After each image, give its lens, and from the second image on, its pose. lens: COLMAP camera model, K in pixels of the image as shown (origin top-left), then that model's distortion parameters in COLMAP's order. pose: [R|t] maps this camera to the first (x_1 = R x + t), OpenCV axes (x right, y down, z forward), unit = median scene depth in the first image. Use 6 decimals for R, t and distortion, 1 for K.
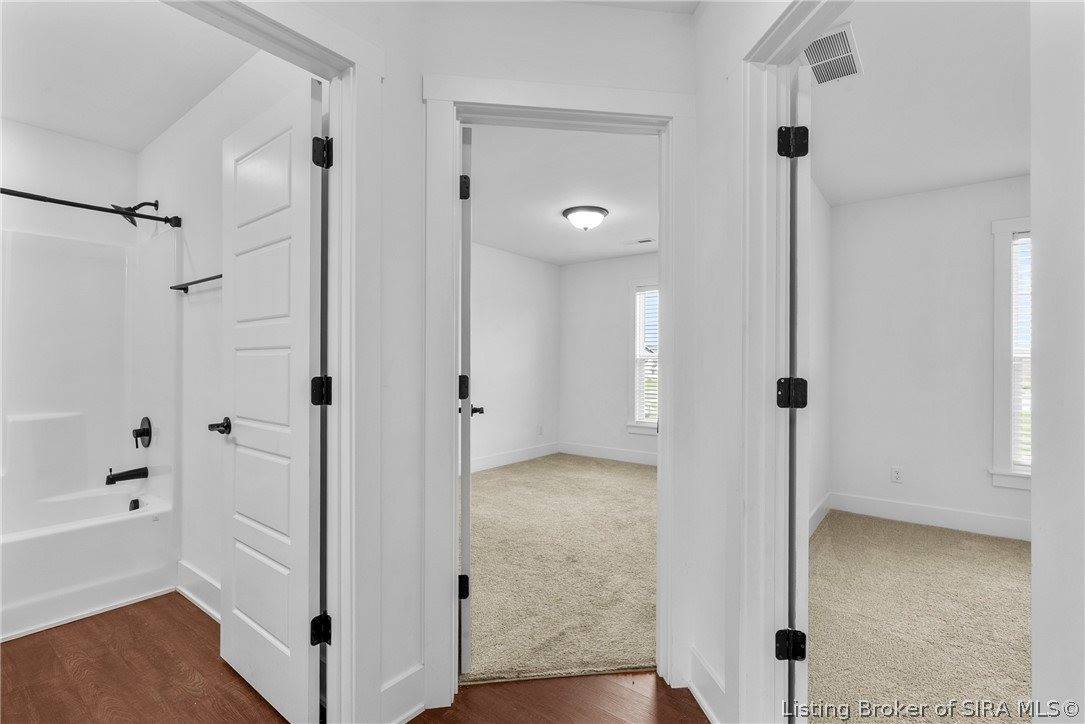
lens RADIAL K [[498.5, 0, 543.8], [0, 498.5, 363.1], [0, 0, 1]] dist [0.000373, -0.000780]
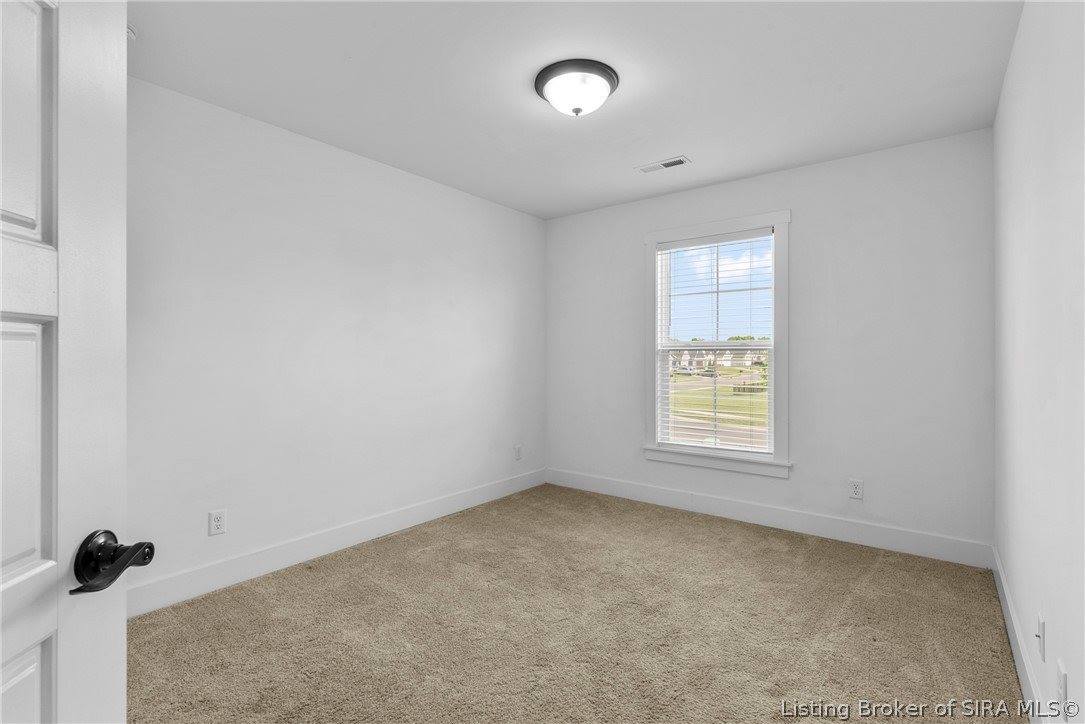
lens RADIAL K [[498.5, 0, 541.1], [0, 498.5, 358.0], [0, 0, 1]] dist [0.000373, -0.000780]
pose [[0.999940, -0.006684, -0.008636, 0.038593], [0.006743, 0.999954, 0.006874, -0.003616], [0.008590, -0.006932, 0.999939, 0.368792]]
